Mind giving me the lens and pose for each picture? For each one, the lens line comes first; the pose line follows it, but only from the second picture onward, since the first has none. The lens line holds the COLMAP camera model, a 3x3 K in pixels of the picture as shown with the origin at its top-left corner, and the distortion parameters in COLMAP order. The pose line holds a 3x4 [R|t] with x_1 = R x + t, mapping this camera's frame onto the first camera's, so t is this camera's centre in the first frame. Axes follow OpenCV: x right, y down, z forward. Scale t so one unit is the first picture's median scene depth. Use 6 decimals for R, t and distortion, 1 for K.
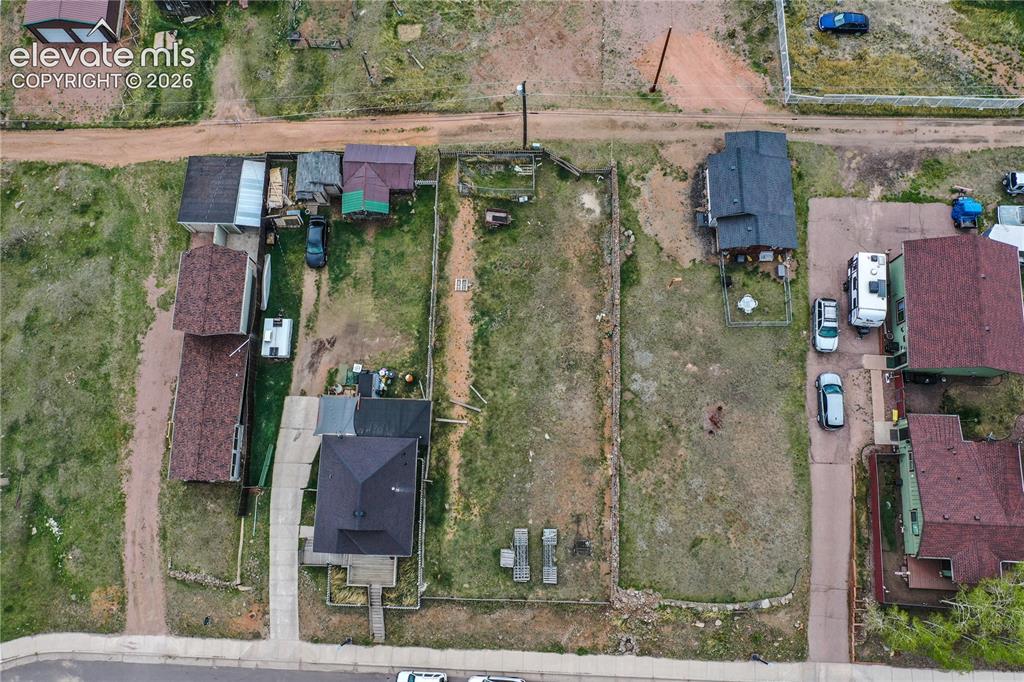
lens RADIAL K [[801.2, 0, 508.8], [0, 801.2, 341.0], [0, 0, 1]] dist [0.000126, -0.001833]
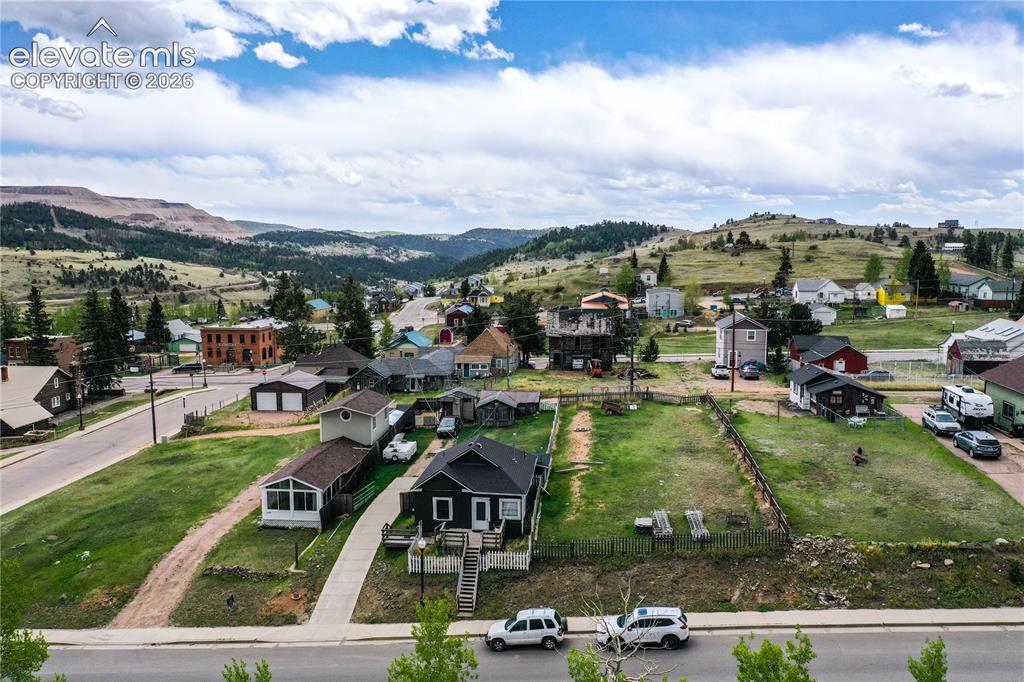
lens RADIAL K [[801.2, 0, 509.4], [0, 801.2, 340.1], [0, 0, 1]] dist [0.000126, -0.001833]
pose [[0.996425, 0.019627, -0.082167, -0.069229], [-0.083814, 0.351445, -0.932449, 0.911406], [0.010576, 0.936003, 0.351834, 0.518097]]
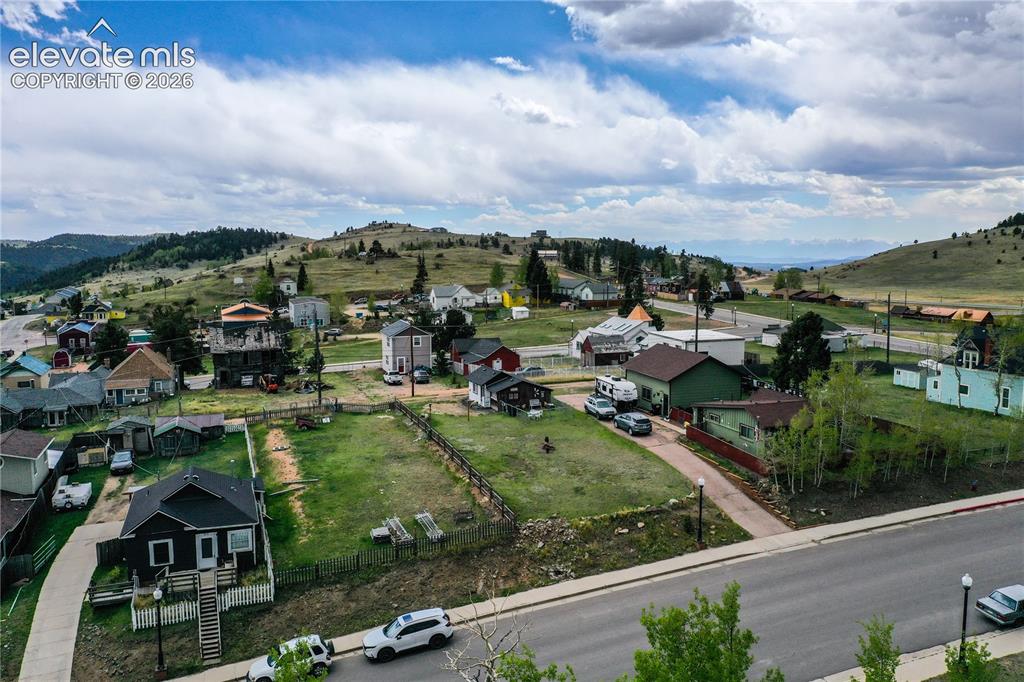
lens RADIAL K [[801.2, 0, 507.4], [0, 801.2, 336.8], [0, 0, 1]] dist [0.000126, -0.001833]
pose [[0.928898, -0.031297, 0.369012, -0.166220], [0.357881, 0.332103, -0.872713, 0.908426], [-0.095237, 0.942724, 0.319691, 0.512134]]
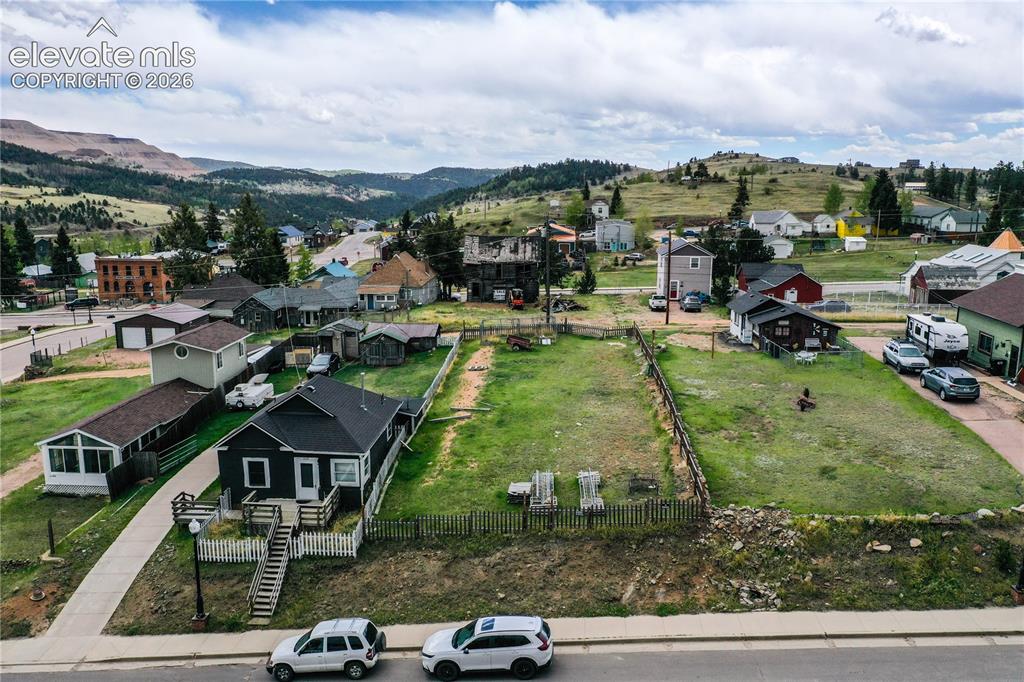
lens RADIAL K [[801.2, 0, 508.6], [0, 801.2, 338.0], [0, 0, 1]] dist [0.000126, -0.001833]
pose [[0.999027, 0.022832, -0.037741, 0.009362], [-0.043822, 0.416144, -0.908242, 0.730426], [-0.005031, 0.909012, 0.416739, 0.610806]]
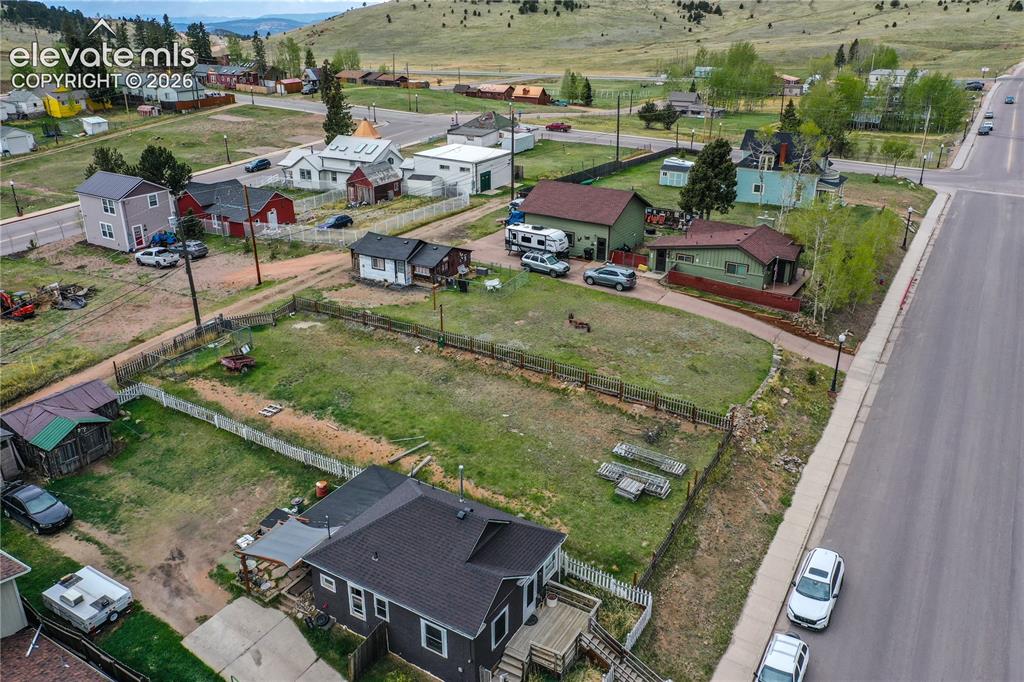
lens RADIAL K [[801.2, 0, 507.0], [0, 801.2, 337.6], [0, 0, 1]] dist [0.000126, -0.001833]
pose [[0.493305, -0.324229, 0.807172, -0.532774], [0.844584, 0.400584, -0.355260, 0.354083], [-0.208155, 0.856976, 0.471449, 0.559558]]
